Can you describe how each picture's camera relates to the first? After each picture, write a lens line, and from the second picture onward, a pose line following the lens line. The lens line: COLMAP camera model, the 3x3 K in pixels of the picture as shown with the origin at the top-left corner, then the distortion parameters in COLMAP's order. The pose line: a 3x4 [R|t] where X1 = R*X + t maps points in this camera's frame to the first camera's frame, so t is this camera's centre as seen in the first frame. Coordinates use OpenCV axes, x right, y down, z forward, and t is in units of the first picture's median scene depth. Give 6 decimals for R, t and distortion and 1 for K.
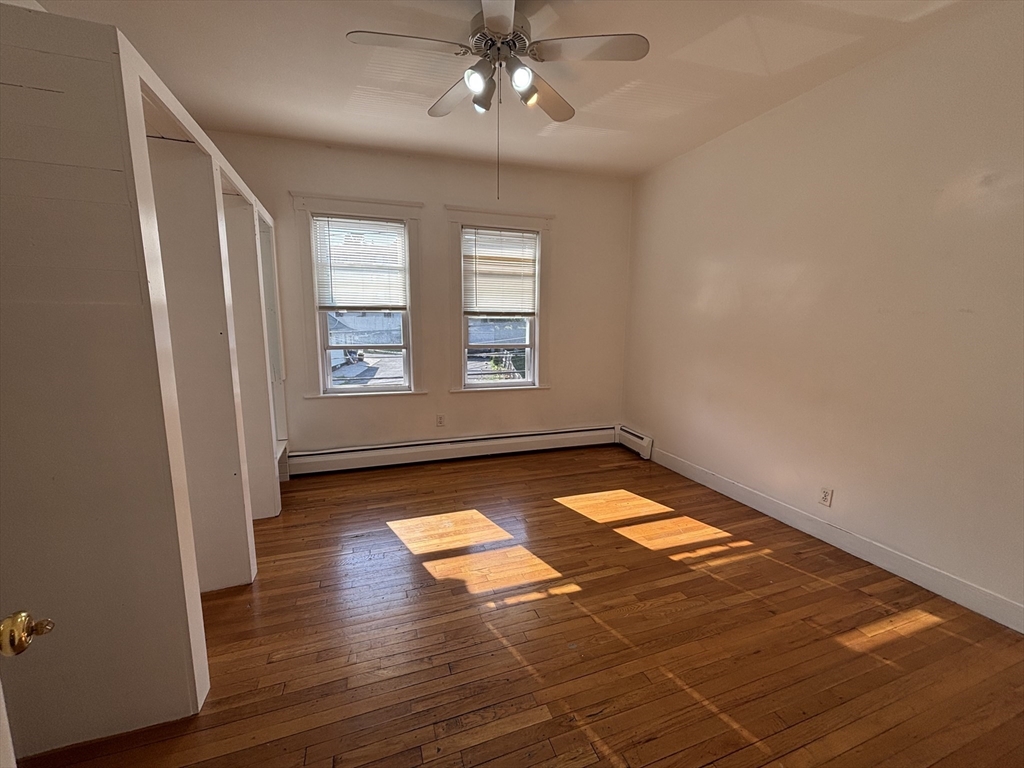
lens RADIAL K [[414.8, 0, 509.0], [0, 414.8, 387.0], [0, 0, 1]] dist [0.006354, -0.001386]
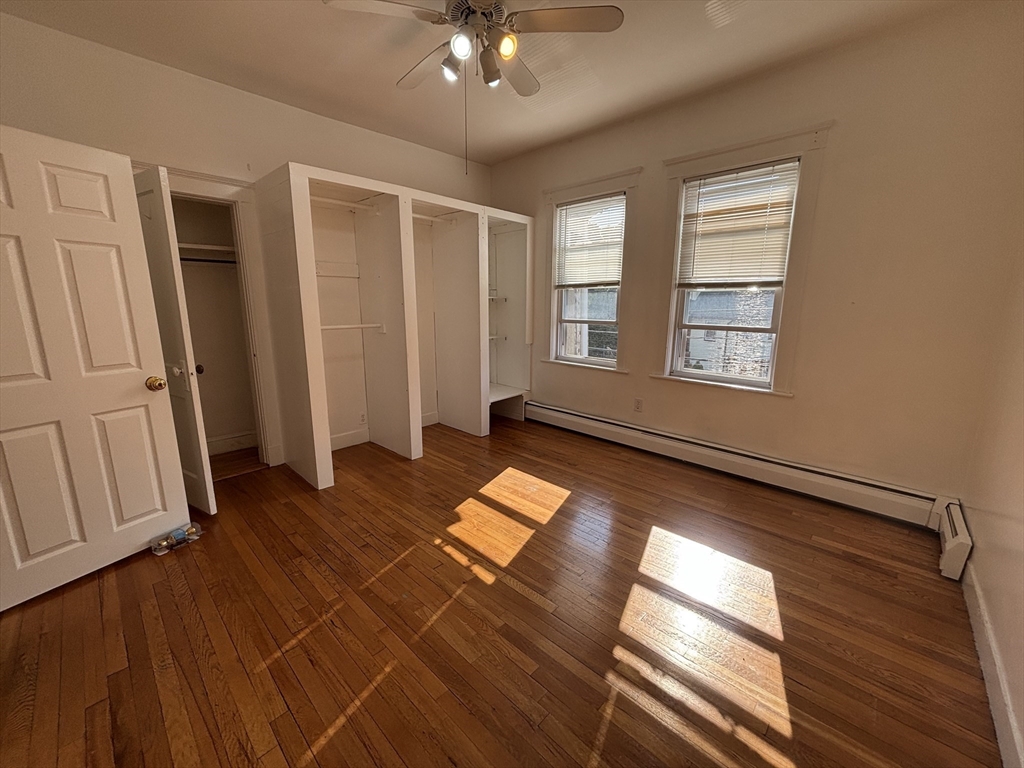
lens RADIAL K [[414.8, 0, 510.3], [0, 414.8, 383.9], [0, 0, 1]] dist [0.006354, -0.001386]
pose [[0.447145, 0.172045, -0.877760, 0.545511], [-0.140068, 0.982689, 0.121259, -0.039745], [0.883427, 0.068725, 0.463502, 0.342122]]
